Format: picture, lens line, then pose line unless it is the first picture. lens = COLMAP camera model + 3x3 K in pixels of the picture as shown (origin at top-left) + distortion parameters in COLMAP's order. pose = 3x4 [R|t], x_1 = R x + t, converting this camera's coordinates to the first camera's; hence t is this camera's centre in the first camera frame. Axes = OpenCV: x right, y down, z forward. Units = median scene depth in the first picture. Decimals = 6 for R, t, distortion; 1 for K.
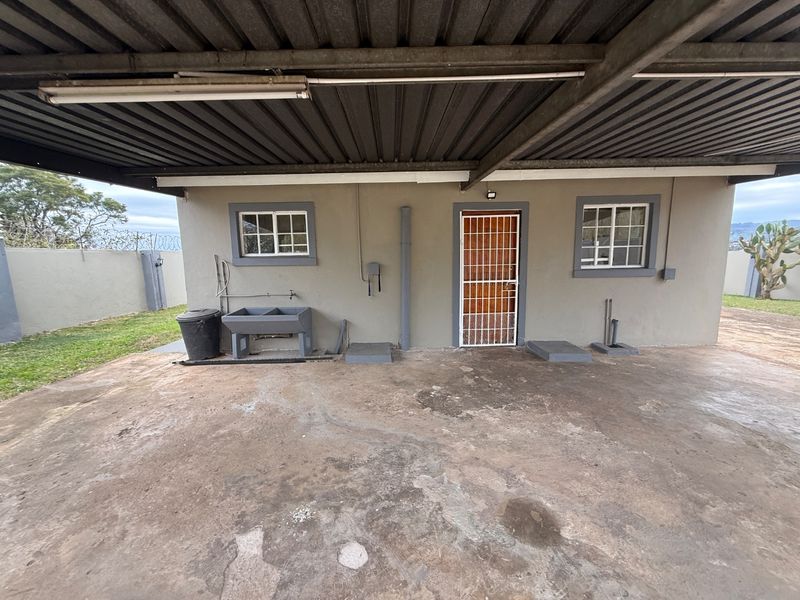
lens RADIAL K [[318.3, 0, 403.2], [0, 318.3, 301.0], [0, 0, 1]] dist [-0.003290, -0.000399]
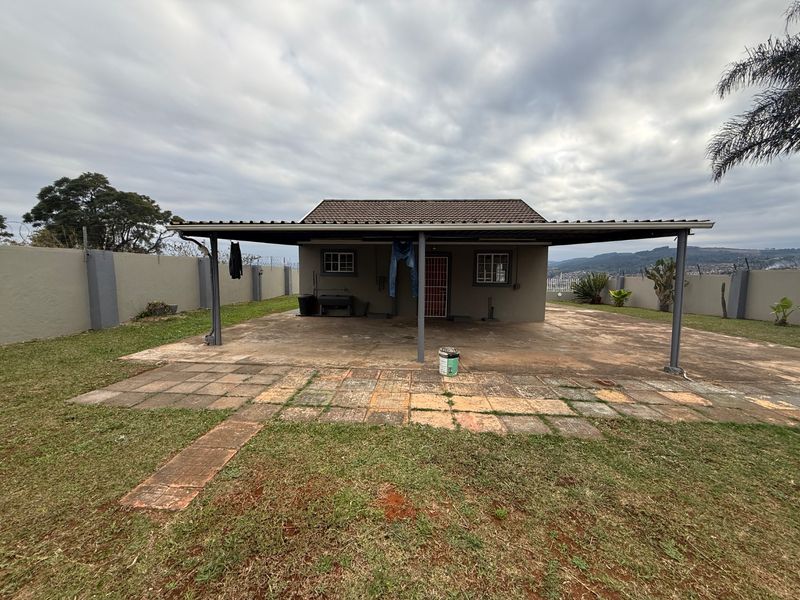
lens RADIAL K [[318.3, 0, 396.8], [0, 318.3, 301.5], [0, 0, 1]] dist [-0.003290, -0.000399]
pose [[0.994697, 0.039291, -0.095052, 0.226719], [-0.043659, 0.998063, -0.044323, 0.145743], [0.093127, 0.048238, 0.994485, -1.180532]]
